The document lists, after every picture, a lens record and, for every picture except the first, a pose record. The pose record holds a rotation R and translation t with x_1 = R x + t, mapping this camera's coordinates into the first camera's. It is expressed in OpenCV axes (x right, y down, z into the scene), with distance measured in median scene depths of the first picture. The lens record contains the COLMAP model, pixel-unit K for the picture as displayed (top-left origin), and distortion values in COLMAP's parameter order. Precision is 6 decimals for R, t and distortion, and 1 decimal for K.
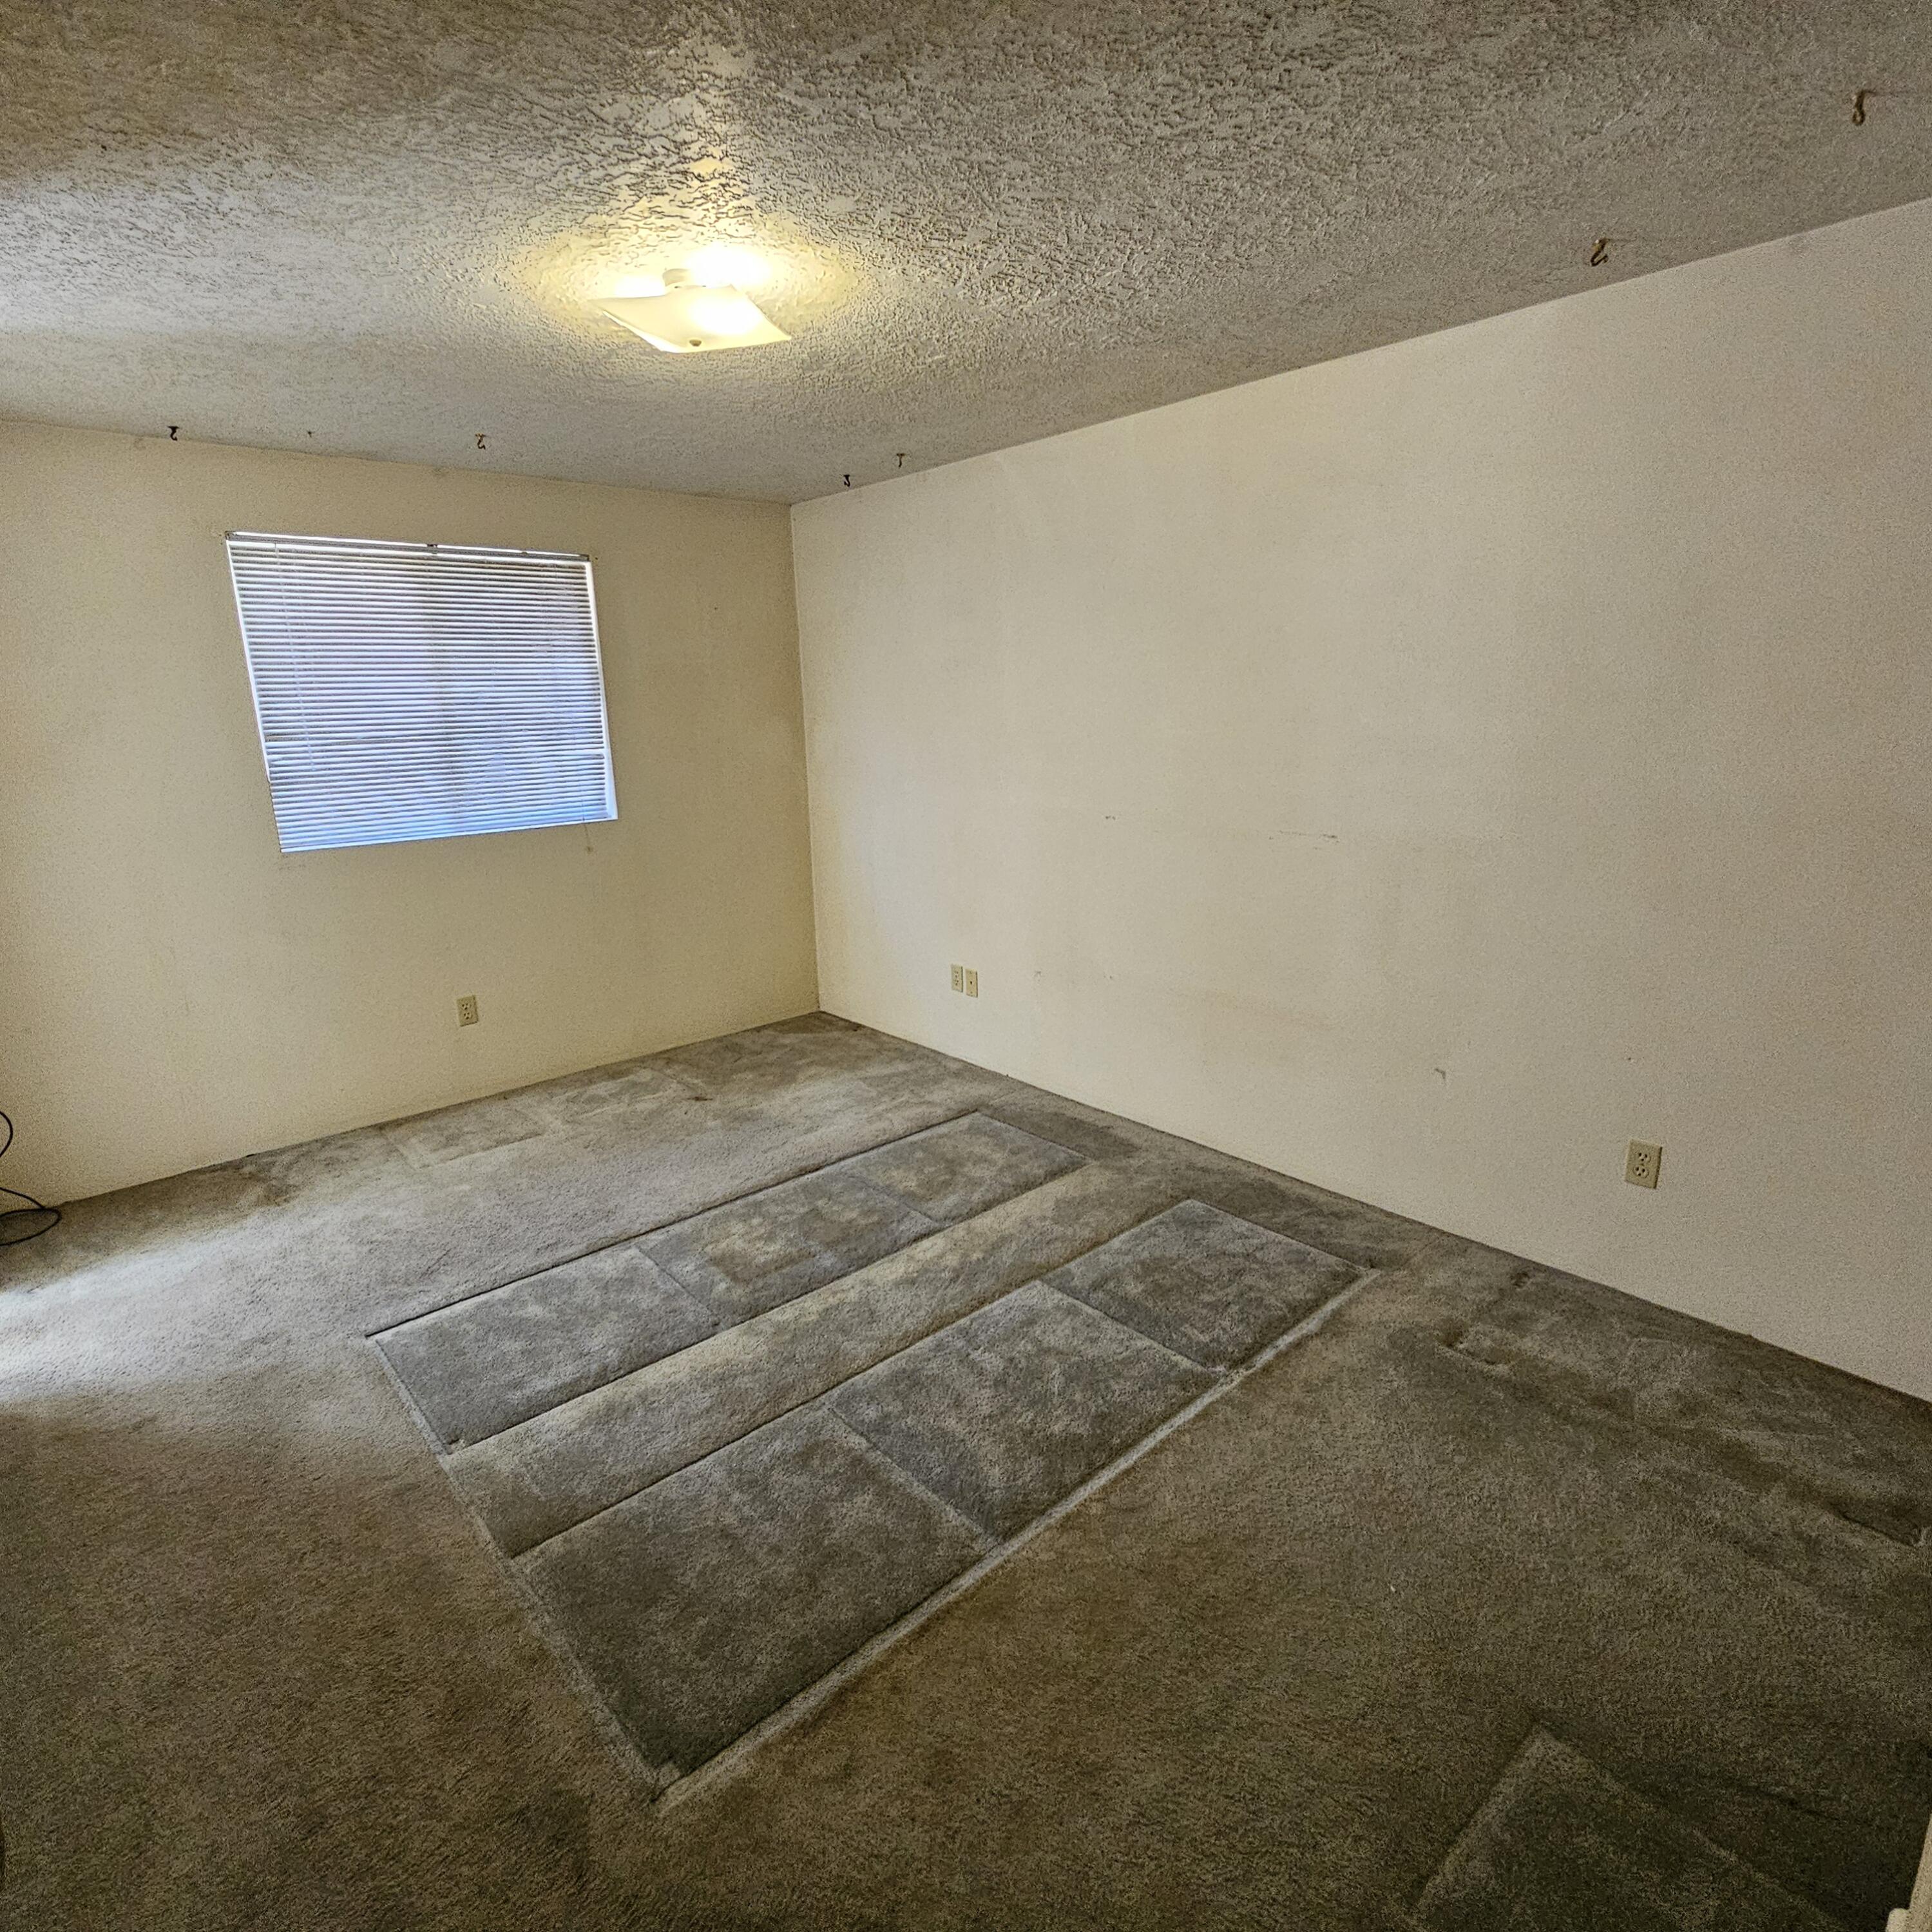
lens RADIAL K [[1071.1, 0, 961.9], [0, 1071.1, 962.2], [0, 0, 1]] dist [0.000631, -0.000298]
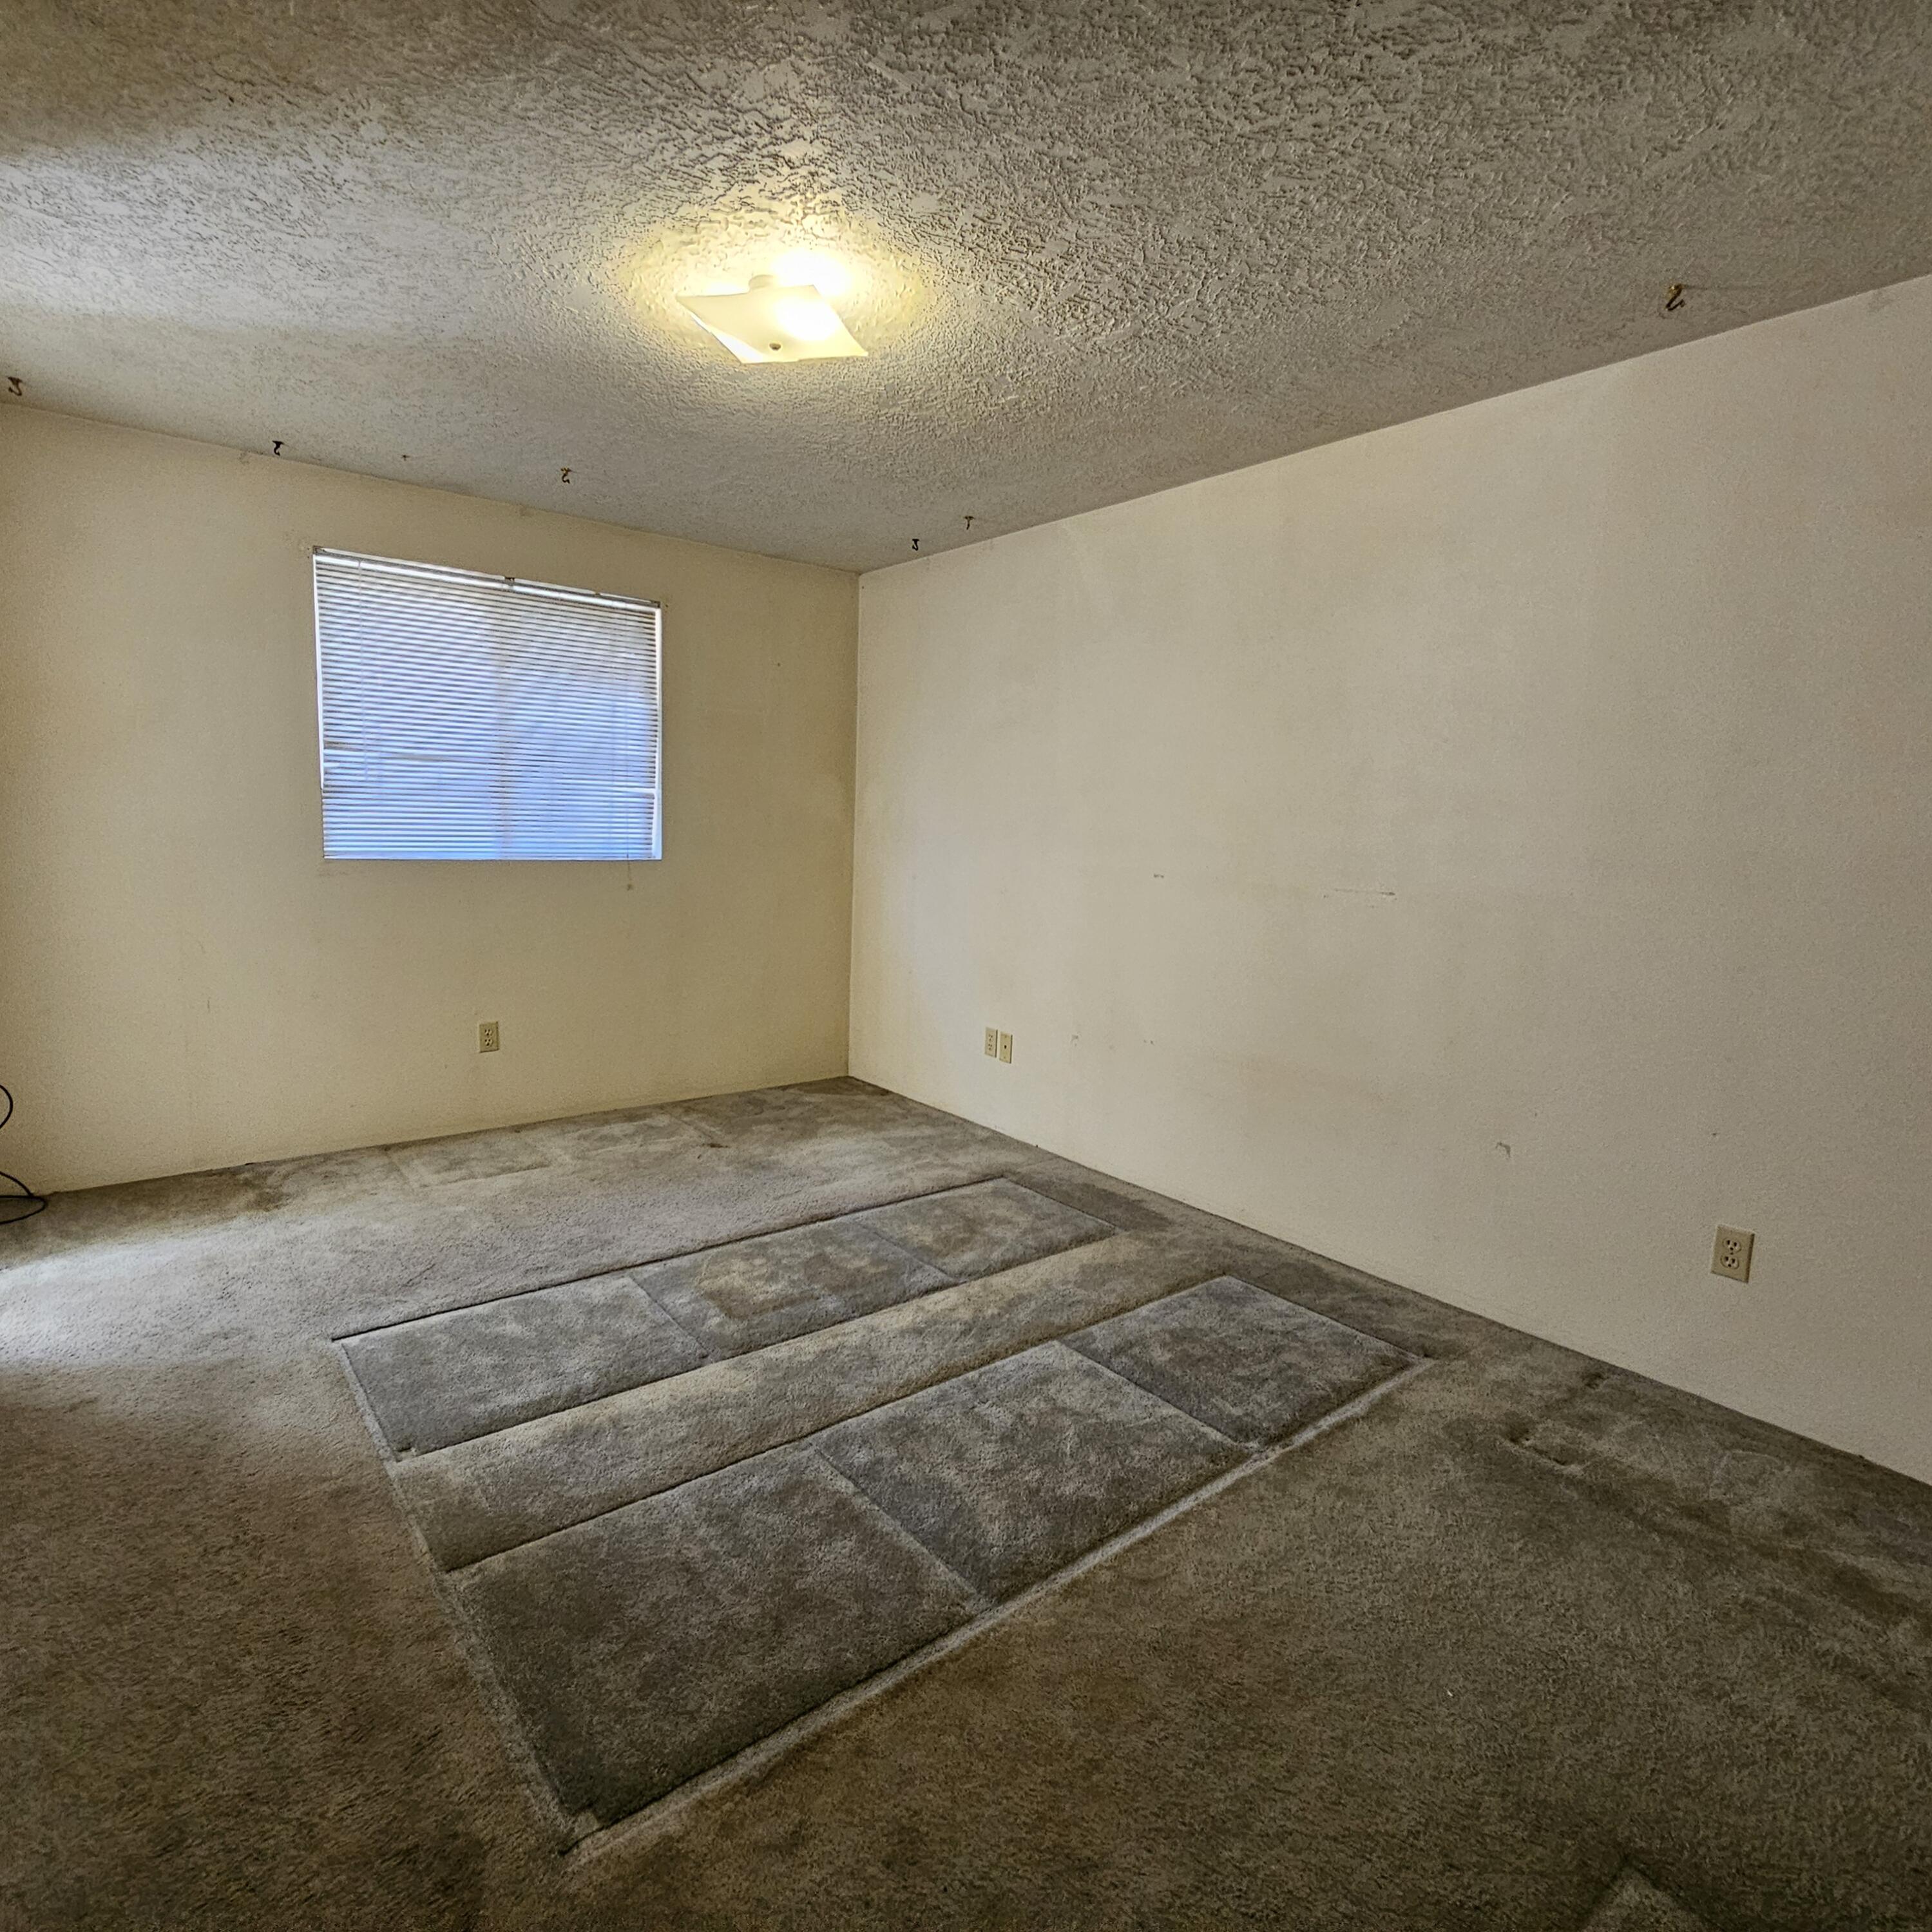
lens RADIAL K [[1073.9, 0, 966.0], [0, 1073.9, 966.0], [0, 0, 1]] dist [-0.000831, 0.001190]
pose [[0.997154, 0.064006, -0.039832, 0.012814], [-0.068392, 0.990321, -0.120777, 0.121229], [0.031716, 0.123157, 0.991880, 0.058793]]
